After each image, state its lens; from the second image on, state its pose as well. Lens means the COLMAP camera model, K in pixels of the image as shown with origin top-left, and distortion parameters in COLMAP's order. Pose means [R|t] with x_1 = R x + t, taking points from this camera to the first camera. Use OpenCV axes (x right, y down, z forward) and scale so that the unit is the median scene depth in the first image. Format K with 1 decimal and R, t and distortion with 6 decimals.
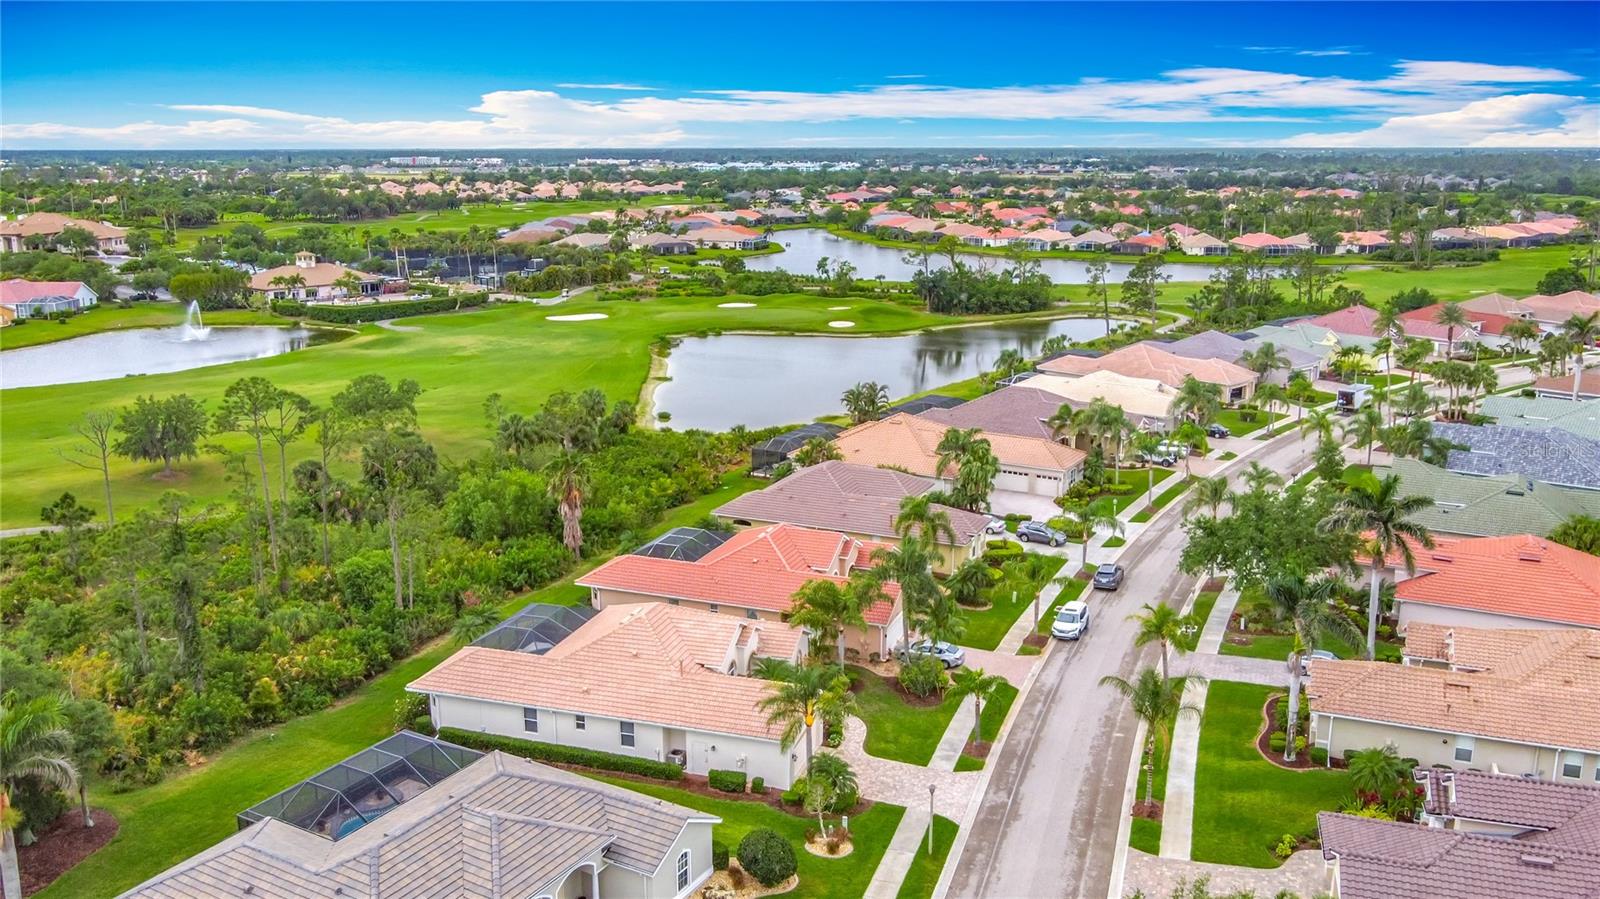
lens RADIAL K [[1301.1, 0, 800.0], [0, 1301.1, 449.5], [0, 0, 1]] dist [-0.009399, 0.005507]
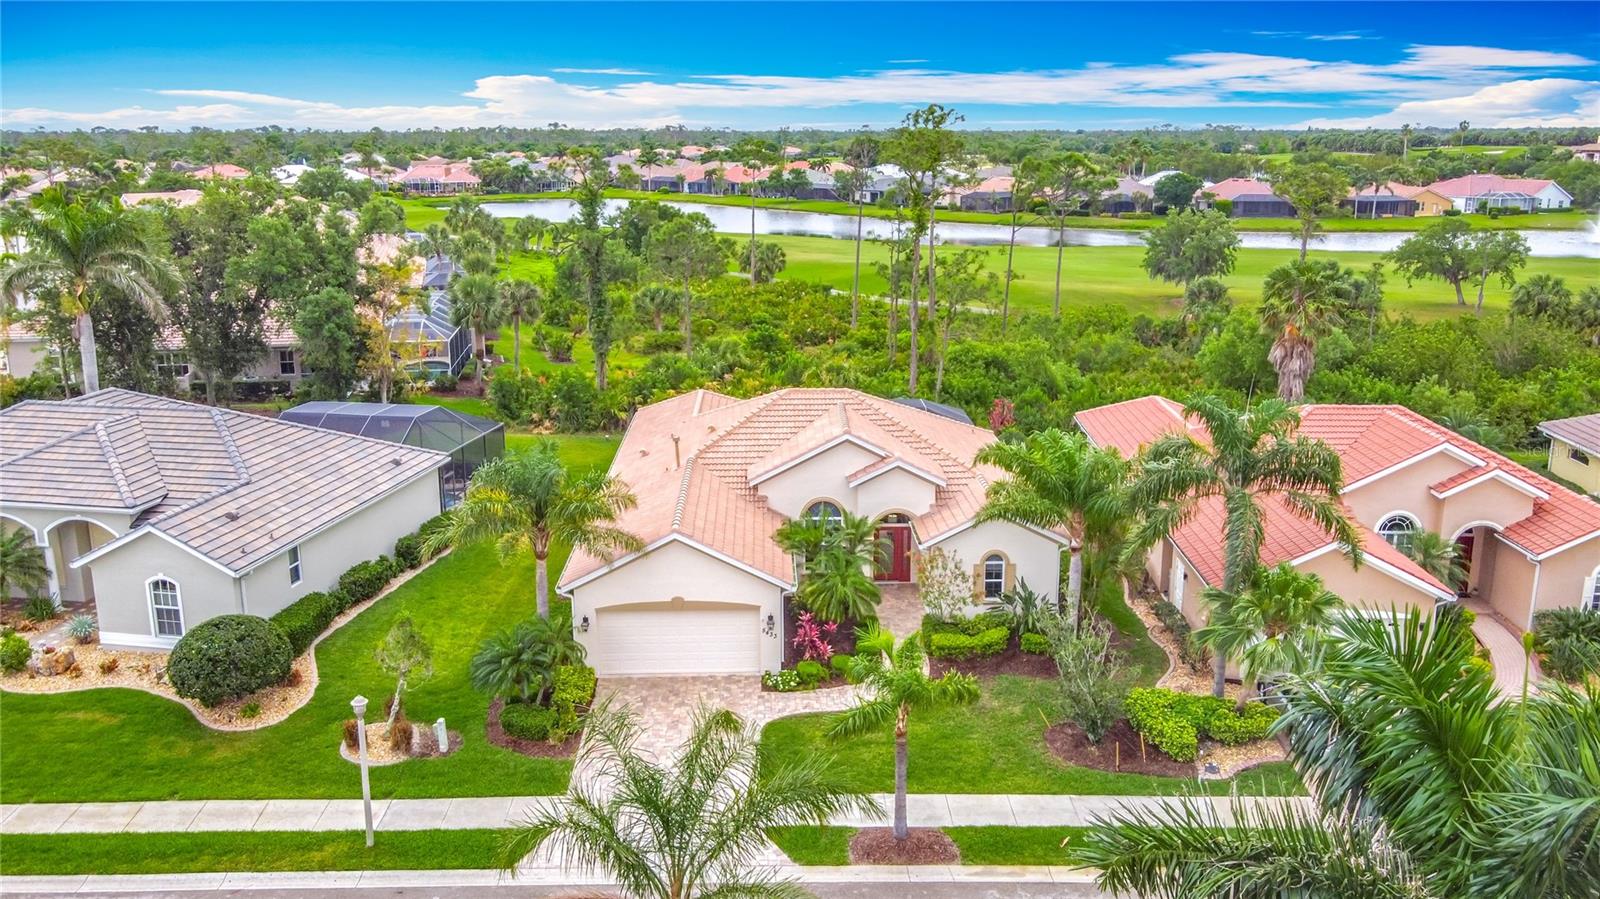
lens RADIAL K [[1273.1, 0, 800.0], [0, 1273.1, 449.5], [0, 0, 1]] dist [-0.003352, 0.045684]
pose [[0.327311, 0.229502, -0.916622, 0.128244], [-0.213497, 0.962933, 0.164861, 0.015078], [0.920482, 0.141735, 0.364177, 0.226144]]
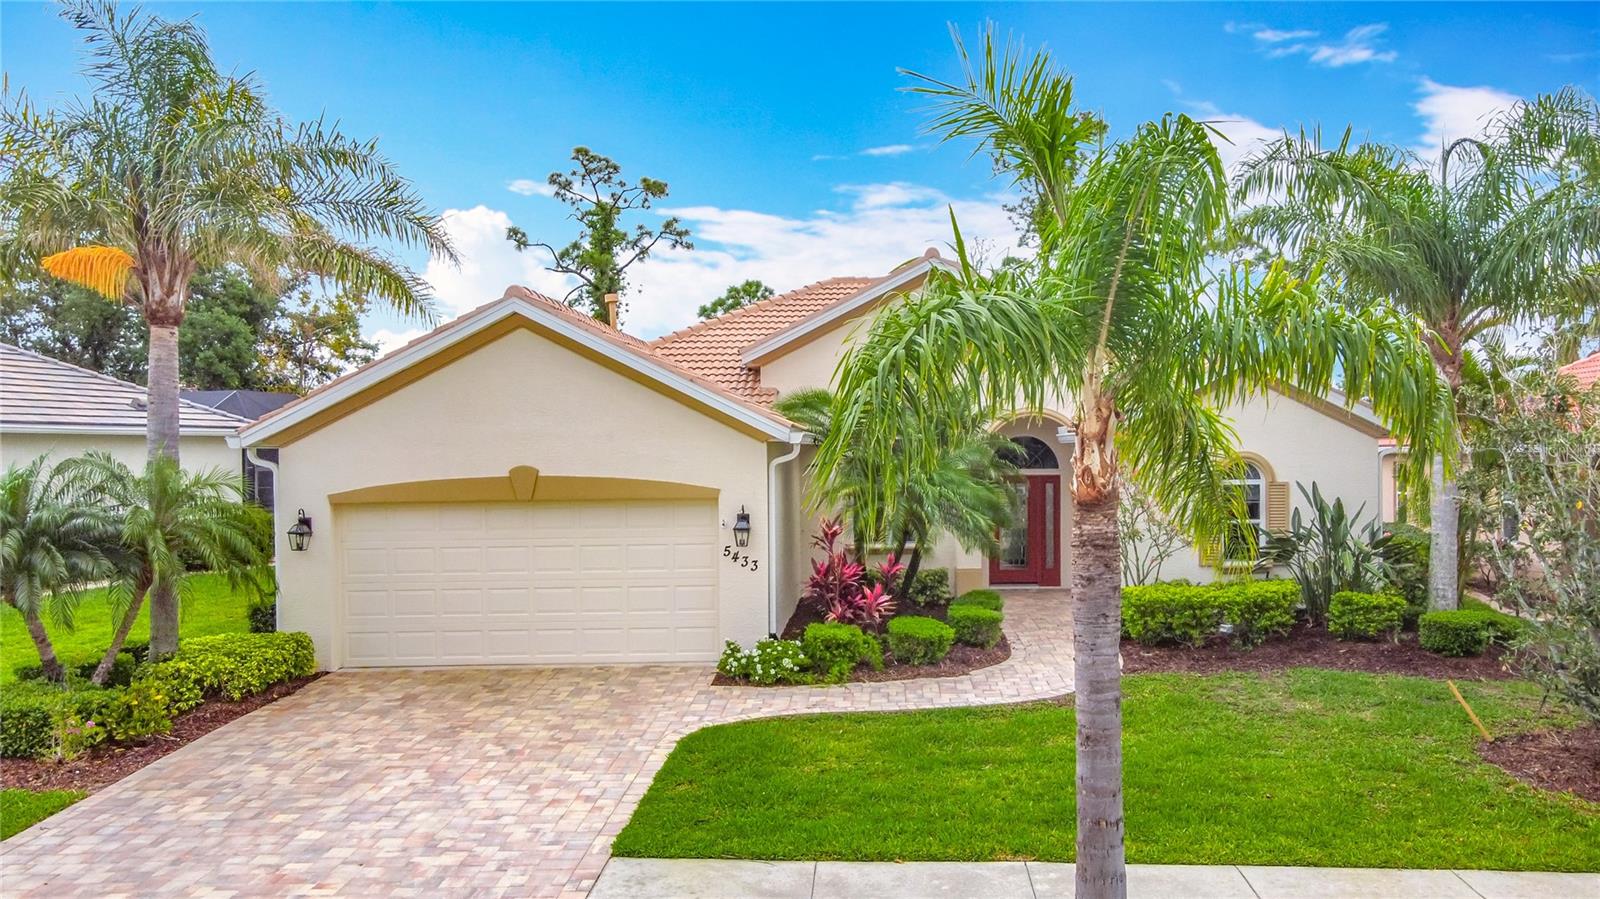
lens RADIAL K [[1259.4, 0, 885.0], [0, 1259.4, 477.2], [0, 0, 1]] dist [0.035734, 0.008603]
pose [[0.301393, 0.015884, -0.953368, 0.061817], [-0.209002, 0.976646, -0.049801, 0.055784], [0.930312, 0.214266, 0.297674, 0.264548]]
